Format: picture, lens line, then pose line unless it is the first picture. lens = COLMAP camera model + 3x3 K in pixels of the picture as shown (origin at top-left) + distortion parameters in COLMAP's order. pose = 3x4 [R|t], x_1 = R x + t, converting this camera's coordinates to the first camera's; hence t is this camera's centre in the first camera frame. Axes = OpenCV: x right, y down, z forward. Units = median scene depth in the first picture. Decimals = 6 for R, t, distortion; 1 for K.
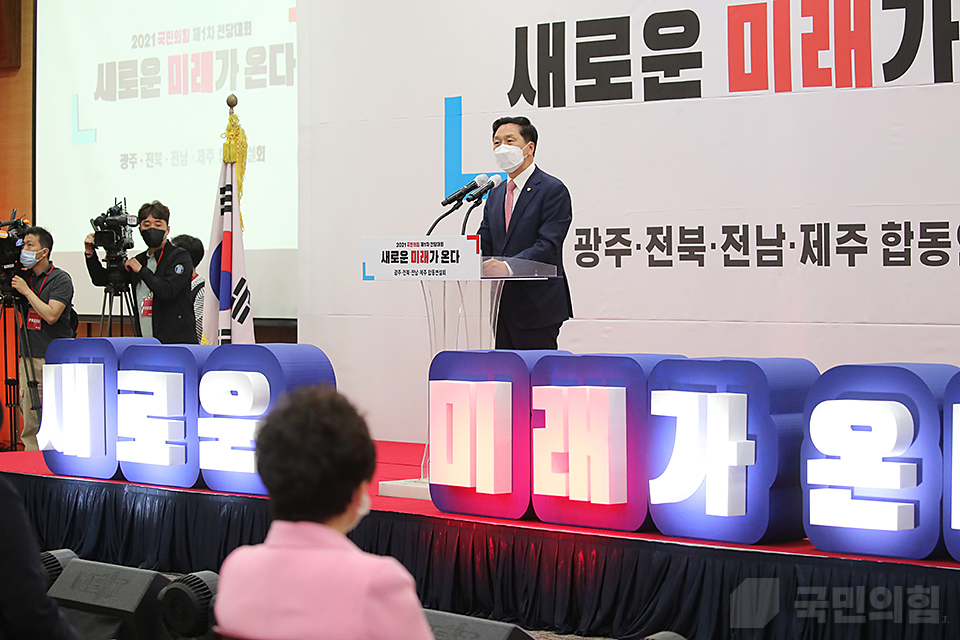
lens RADIAL K [[2680.9, 0, 483.2], [0, 2680.9, 322.2], [0, 0, 1]] dist [-0.257824, 0.000000]
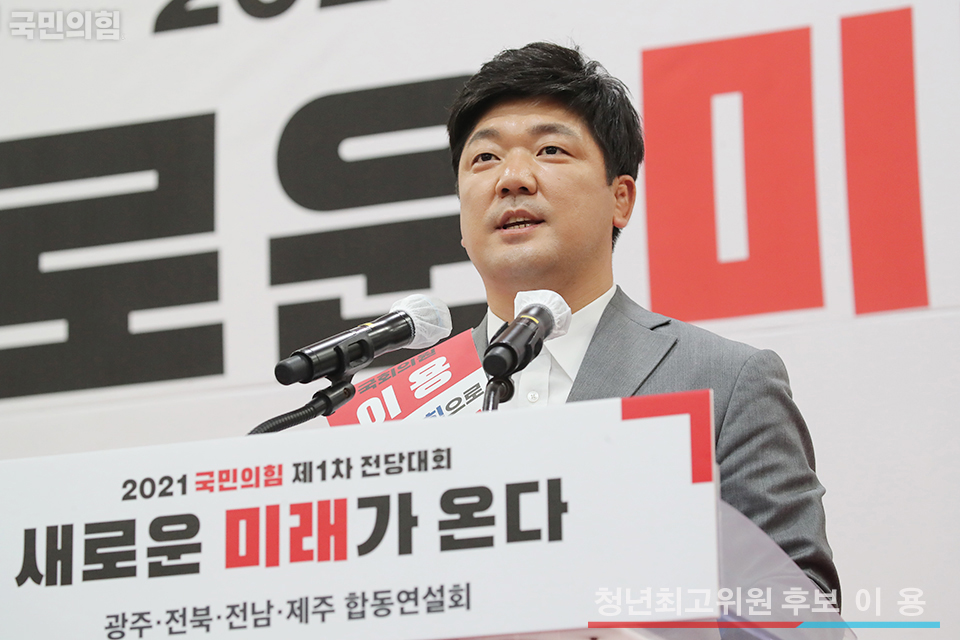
lens RADIAL K [[4019.4, 0, 507.6], [0, 4019.4, 322.6], [0, 0, 1]] dist [0.187115, 0.000000]
pose [[0.883961, 0.110271, 0.454371, -0.131687], [0.023307, 0.960191, -0.278370, 0.039409], [-0.466979, 0.256659, 0.846202, 0.665183]]
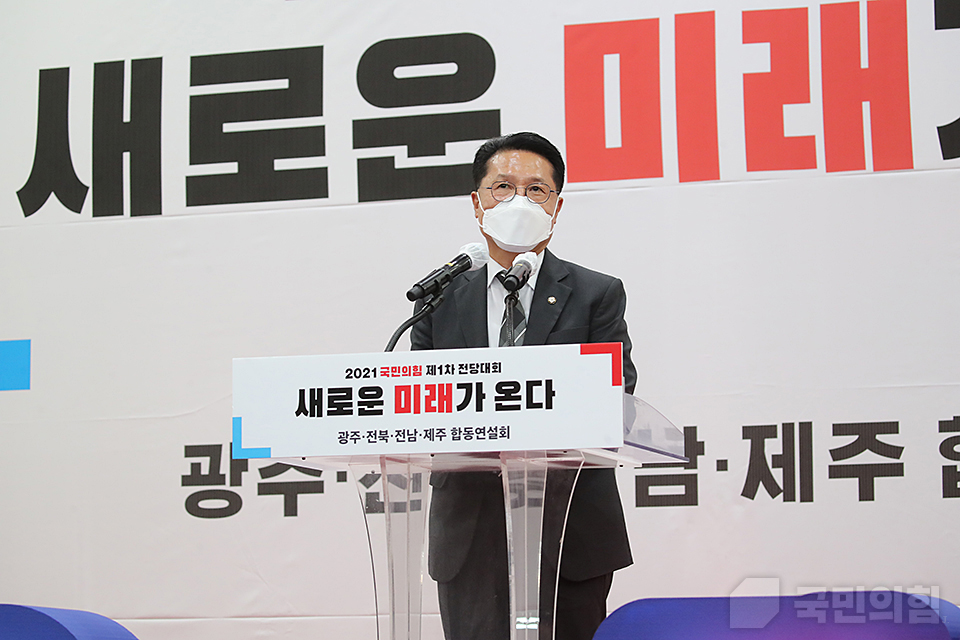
lens RADIAL K [[2983.0, 0, 470.6], [0, 2983.0, 329.4], [0, 0, 1]] dist [-0.171871, 0.000000]
pose [[0.872194, 0.060624, 0.485390, -0.225216], [0.010809, 0.989660, -0.143029, 0.029757], [-0.489041, 0.129995, 0.862519, 0.526186]]
